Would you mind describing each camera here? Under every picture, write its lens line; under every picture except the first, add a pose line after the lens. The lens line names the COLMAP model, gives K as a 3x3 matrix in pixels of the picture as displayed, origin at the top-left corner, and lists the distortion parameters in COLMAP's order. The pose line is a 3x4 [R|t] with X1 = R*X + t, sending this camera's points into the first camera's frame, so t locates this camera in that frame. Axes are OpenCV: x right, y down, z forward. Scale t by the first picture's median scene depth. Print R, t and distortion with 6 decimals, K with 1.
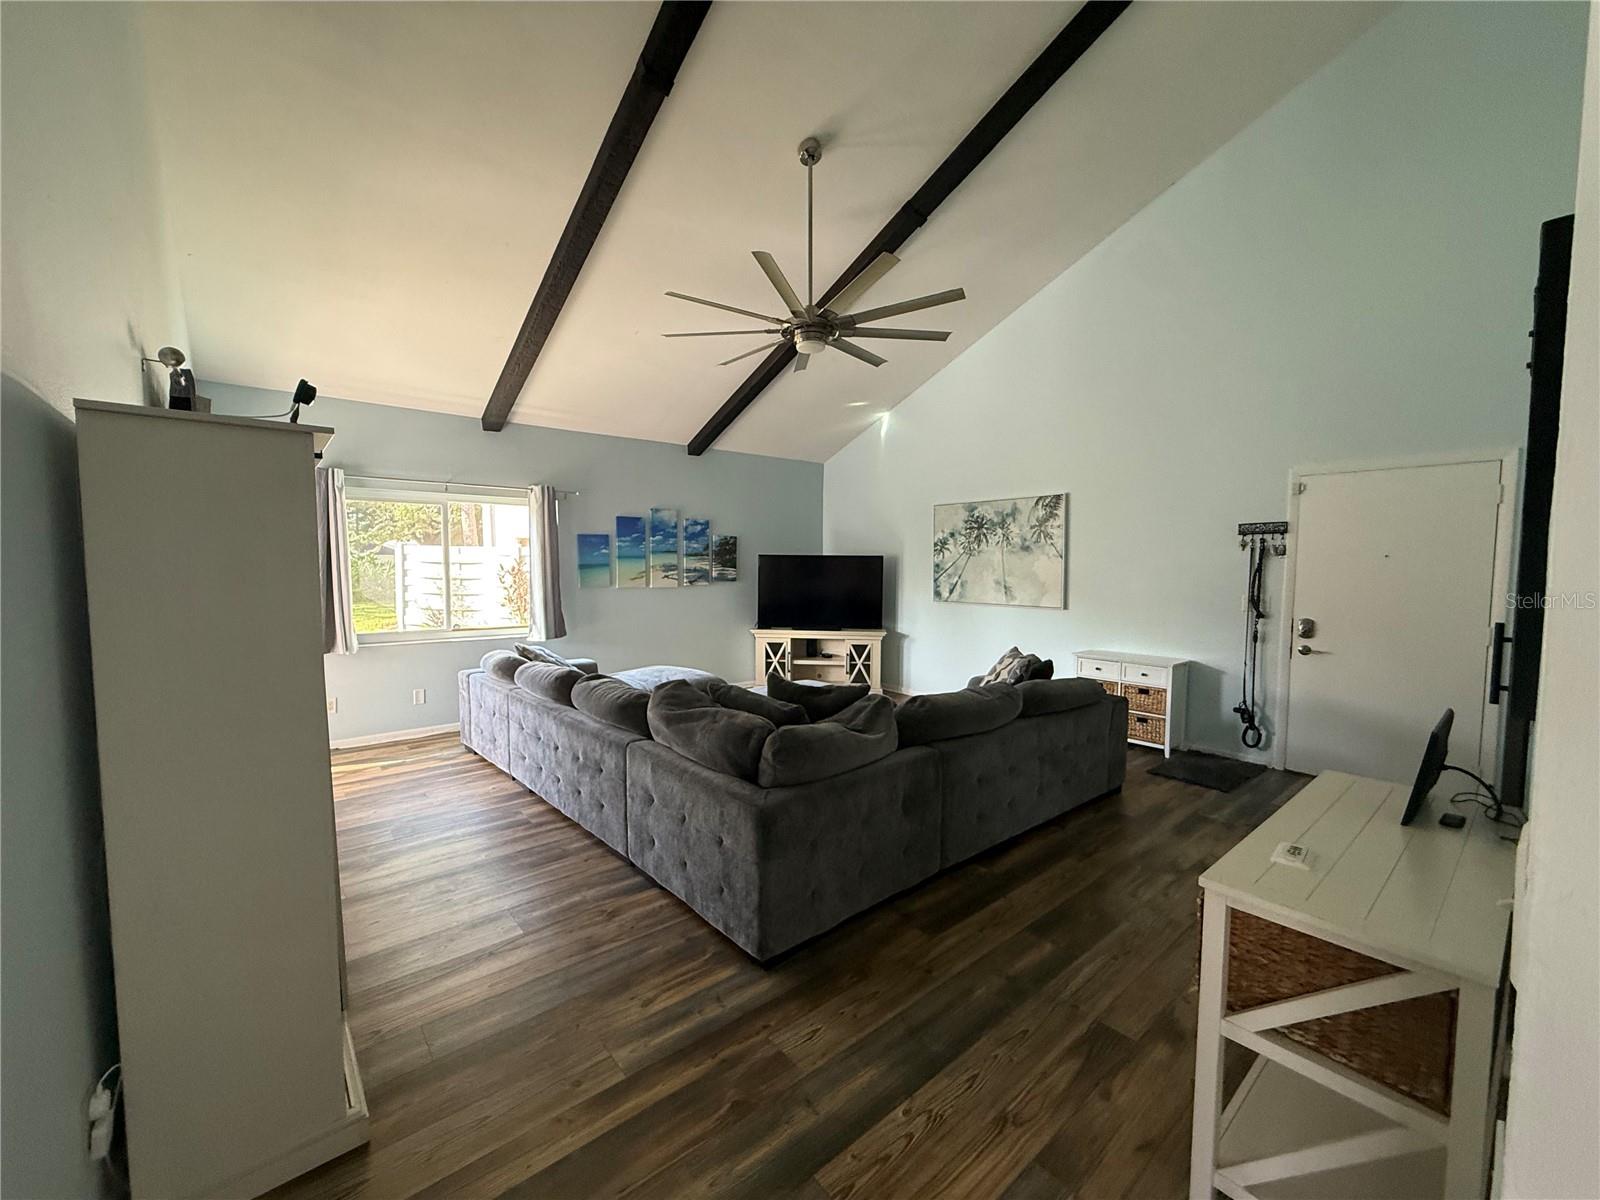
lens RADIAL K [[636.0, 0, 802.6], [0, 636.0, 605.0], [0, 0, 1]] dist [-0.002330, 0.000468]
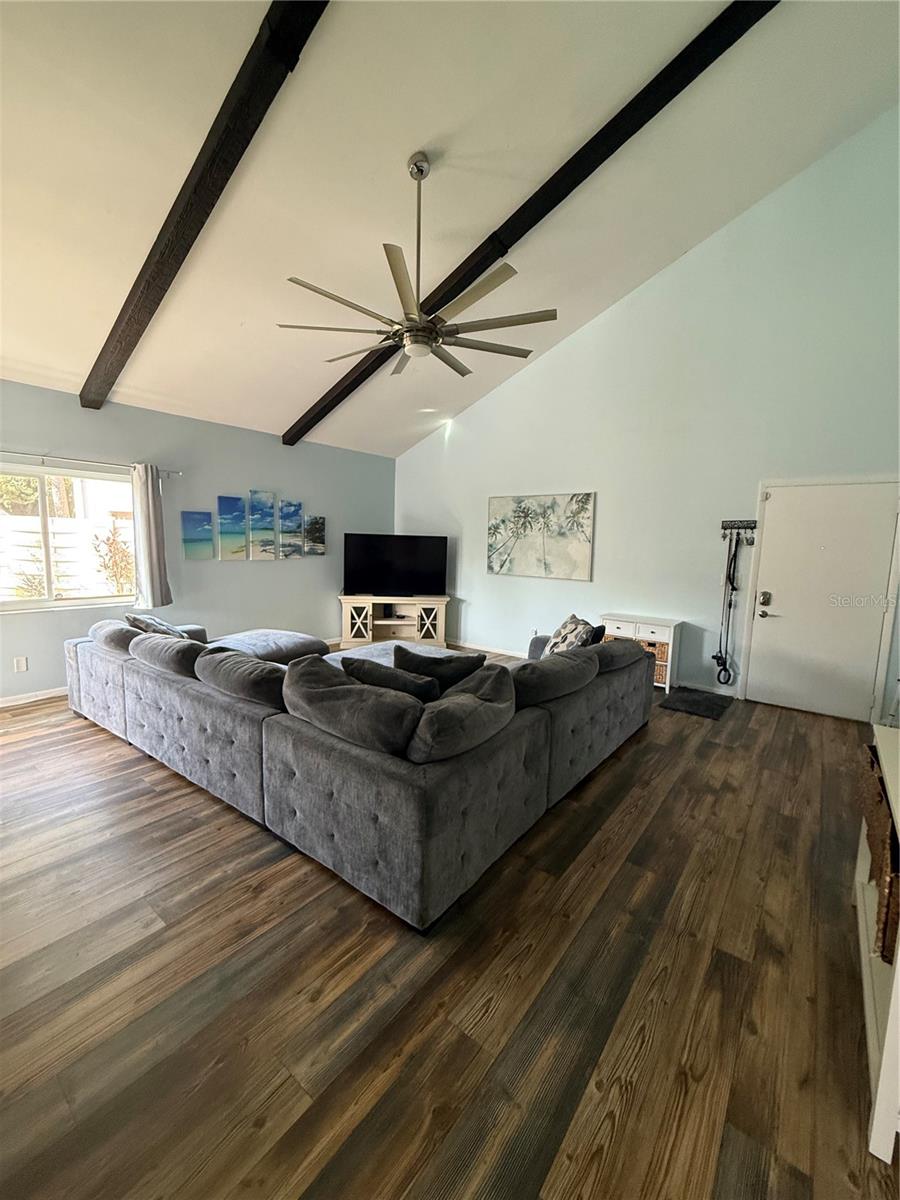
lens RADIAL K [[477.0, 0, 451.6], [0, 477.0, 597.7], [0, 0, 1]] dist [-0.002330, 0.000468]
pose [[0.978978, -0.002206, 0.203952, -0.092749], [-0.009421, 0.998385, 0.056018, -0.017496], [-0.203746, -0.056761, 0.977377, 0.132413]]
